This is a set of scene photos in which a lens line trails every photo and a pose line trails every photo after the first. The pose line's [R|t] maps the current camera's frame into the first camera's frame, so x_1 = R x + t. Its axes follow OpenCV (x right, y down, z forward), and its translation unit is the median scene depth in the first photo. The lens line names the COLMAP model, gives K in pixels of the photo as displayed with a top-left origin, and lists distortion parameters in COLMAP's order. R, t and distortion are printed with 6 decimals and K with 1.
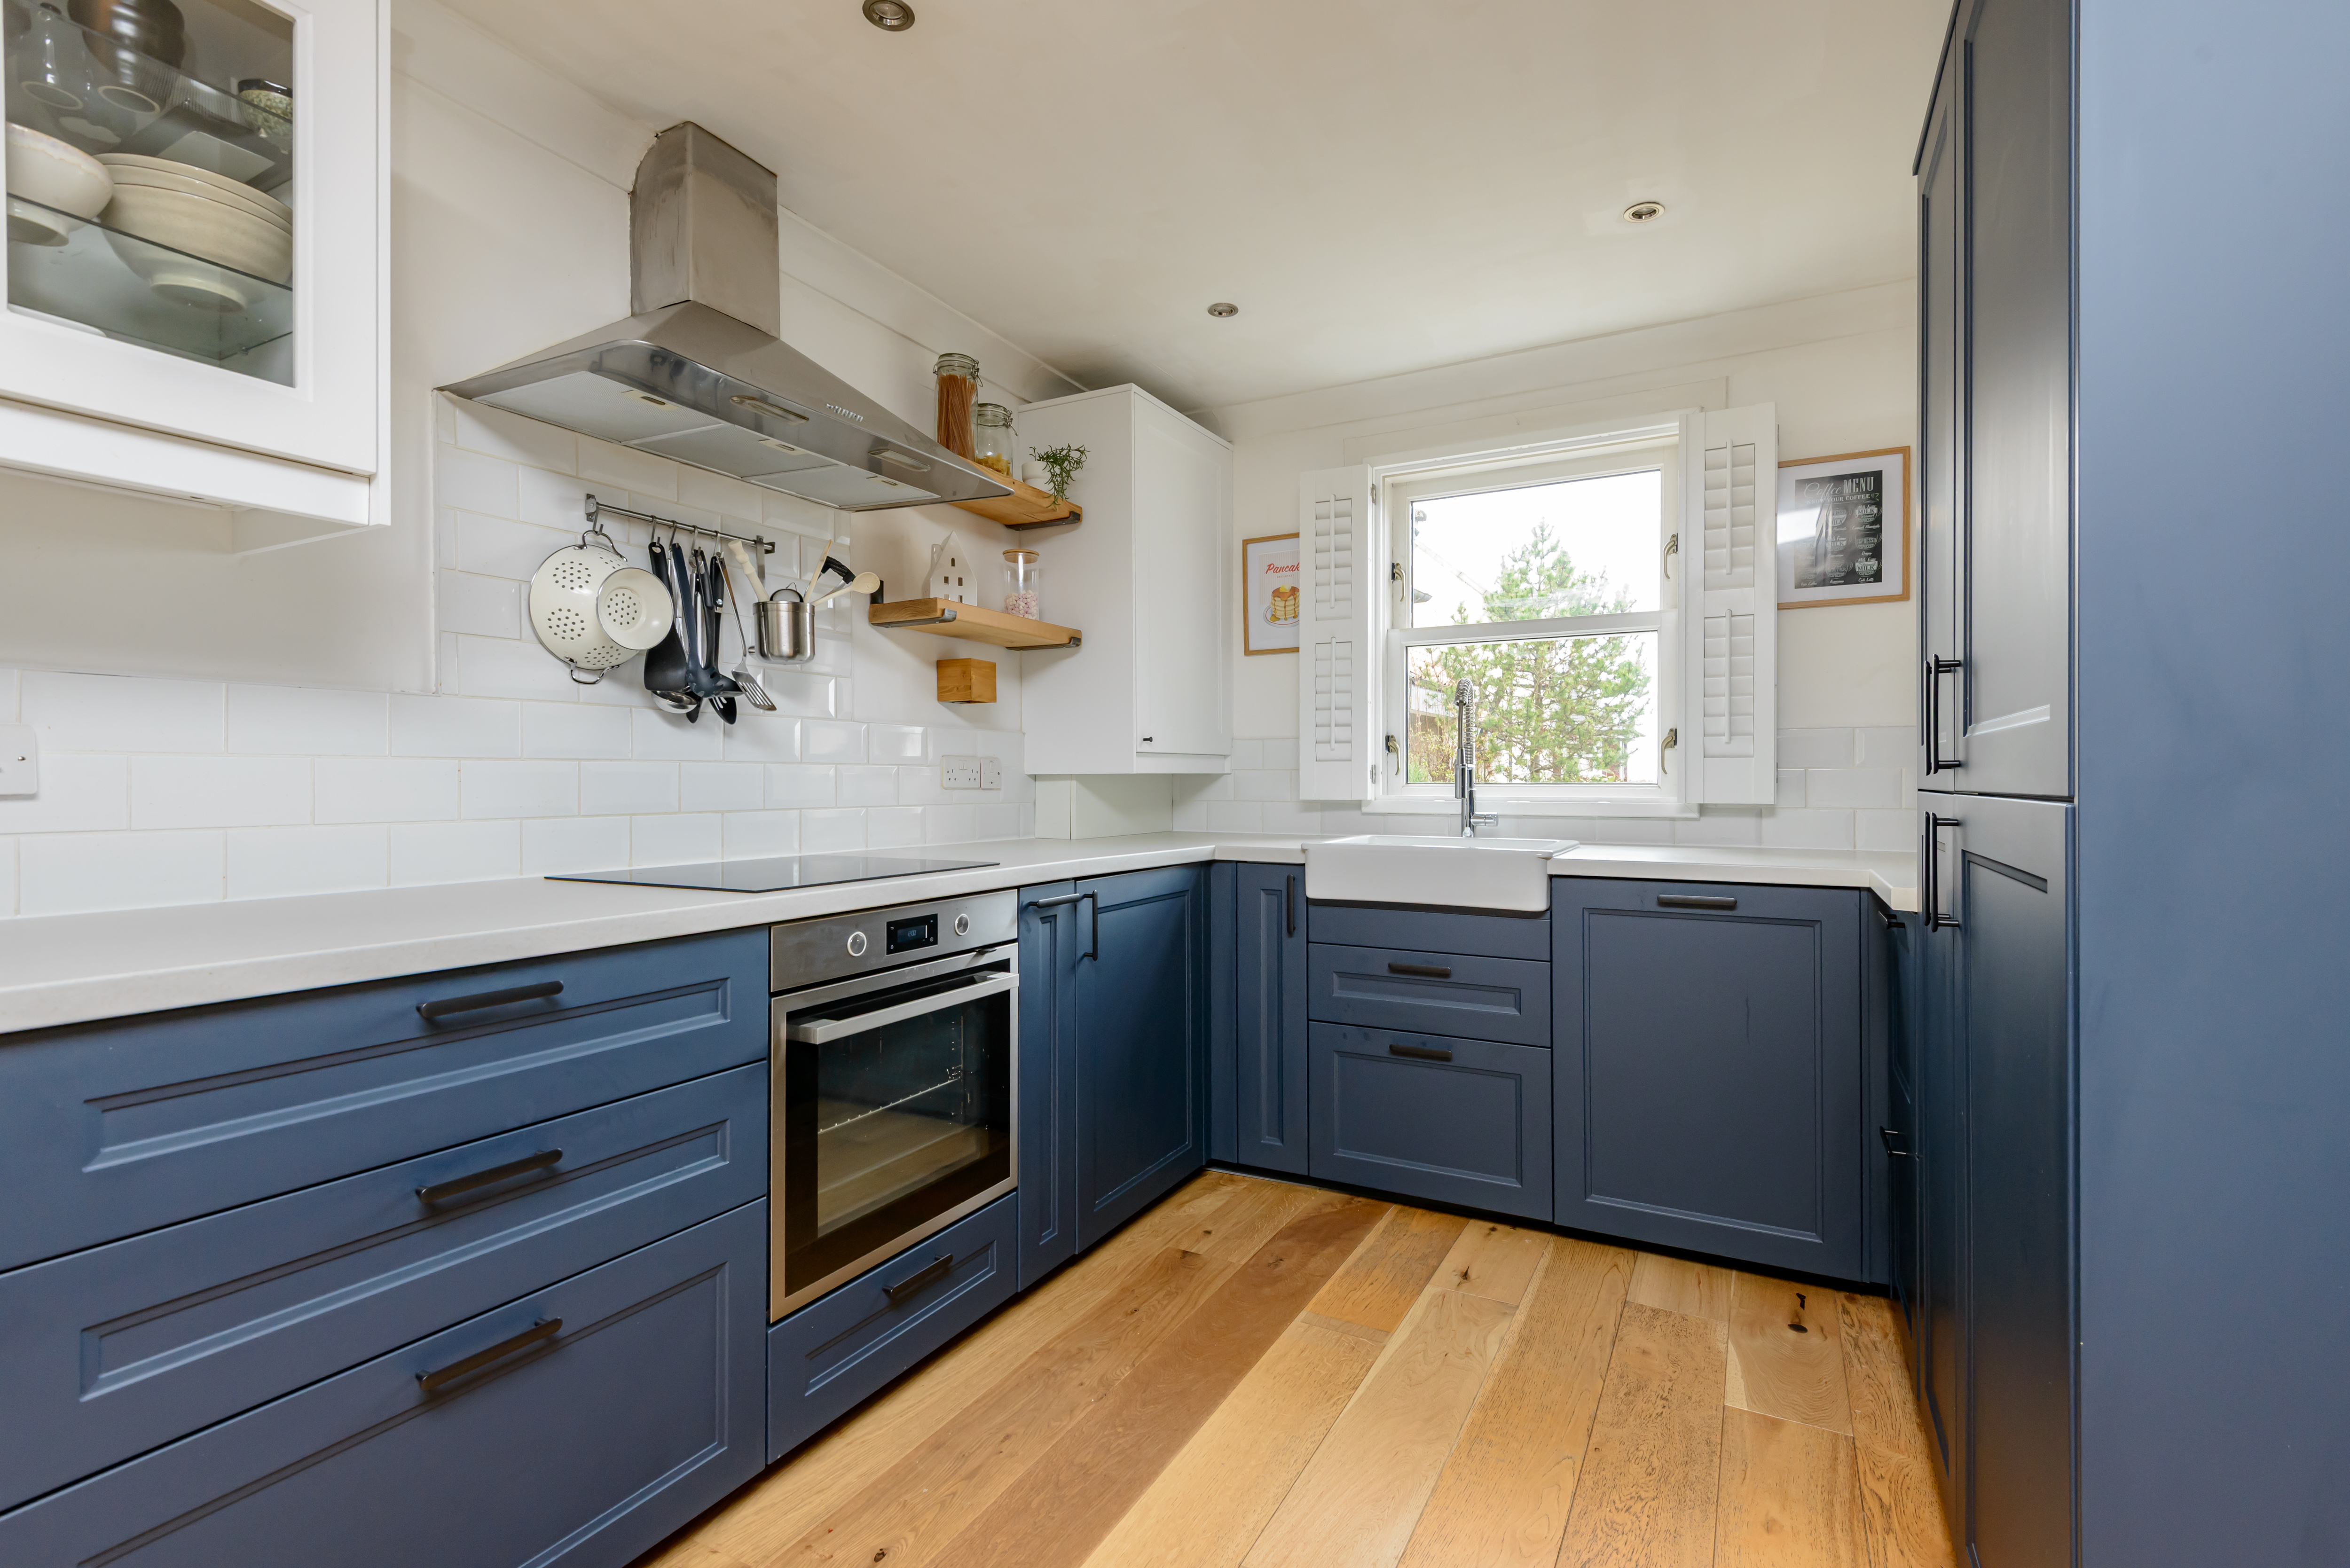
lens RADIAL K [[1077.0, 0, 1181.2], [0, 1077.0, 762.3], [0, 0, 1]] dist [0.031610, 0.000063]
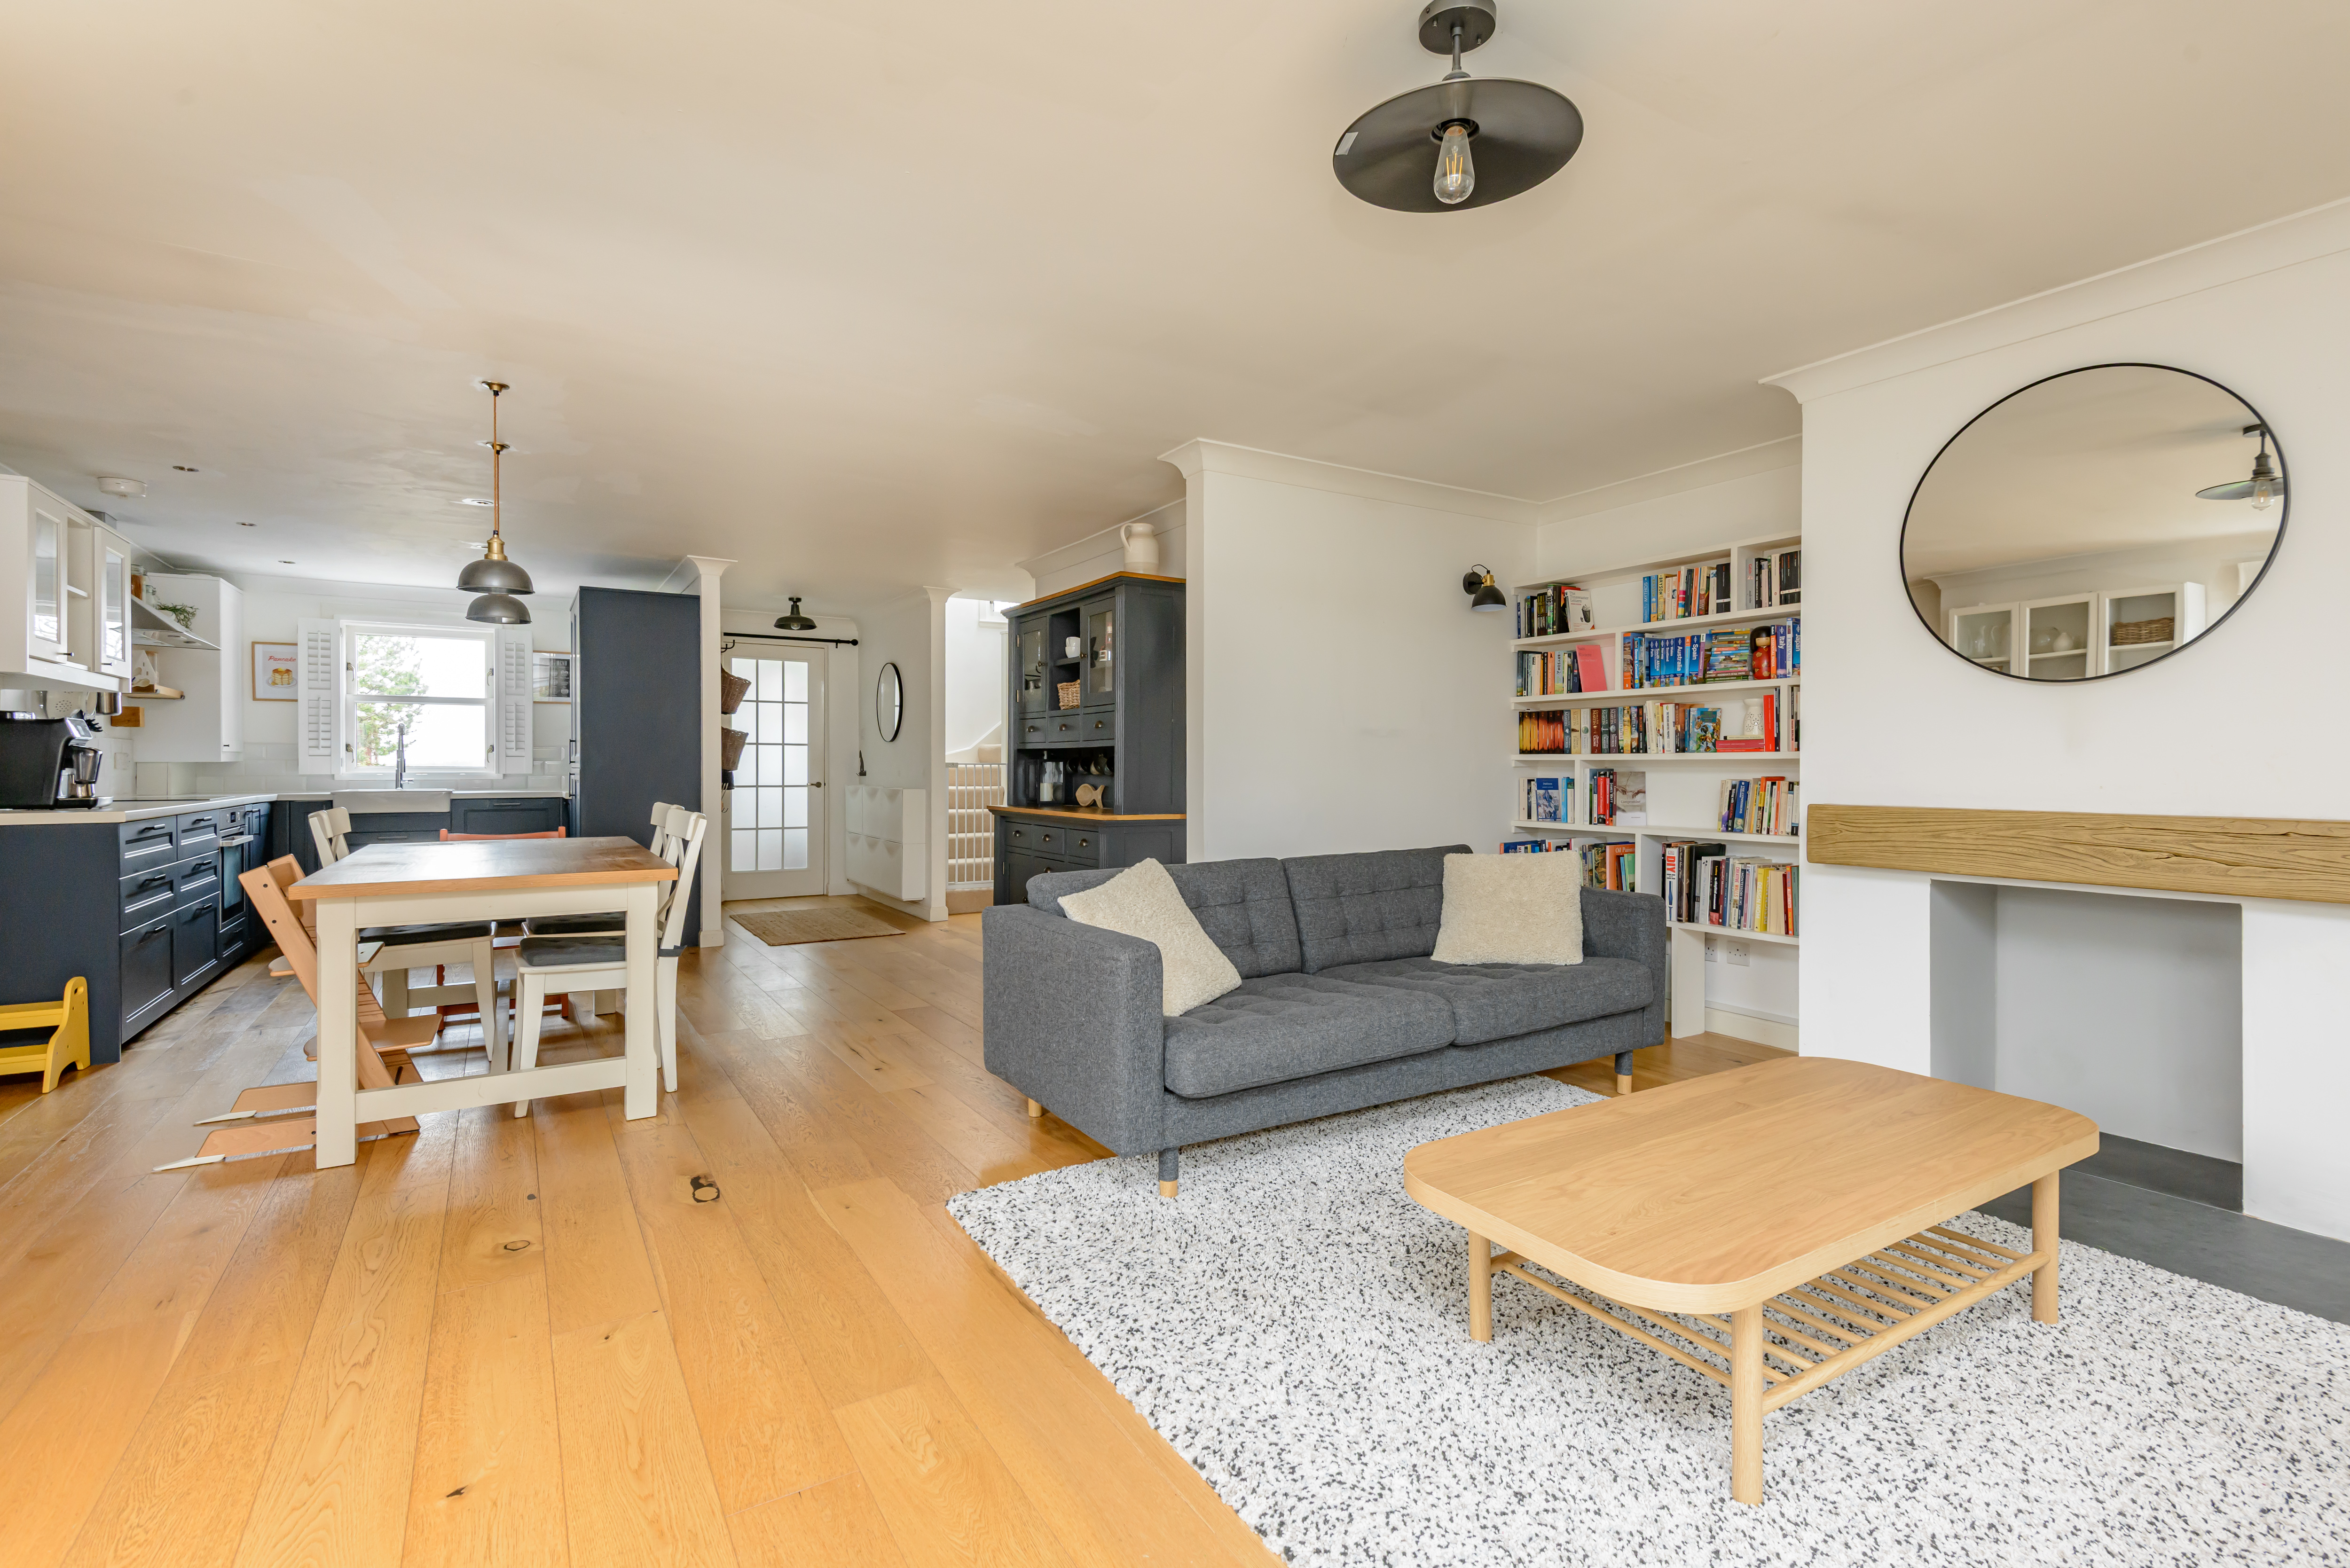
lens RADIAL K [[1053.6, 0, 1175.0], [0, 1053.6, 784.0], [0, 0, 1]] dist [0.000439, 0.000102]
pose [[0.495144, -0.013808, 0.868701, -0.950783], [-0.015995, 0.999559, 0.025005, -0.028695], [-0.868664, -0.026276, 0.494705, -1.703976]]
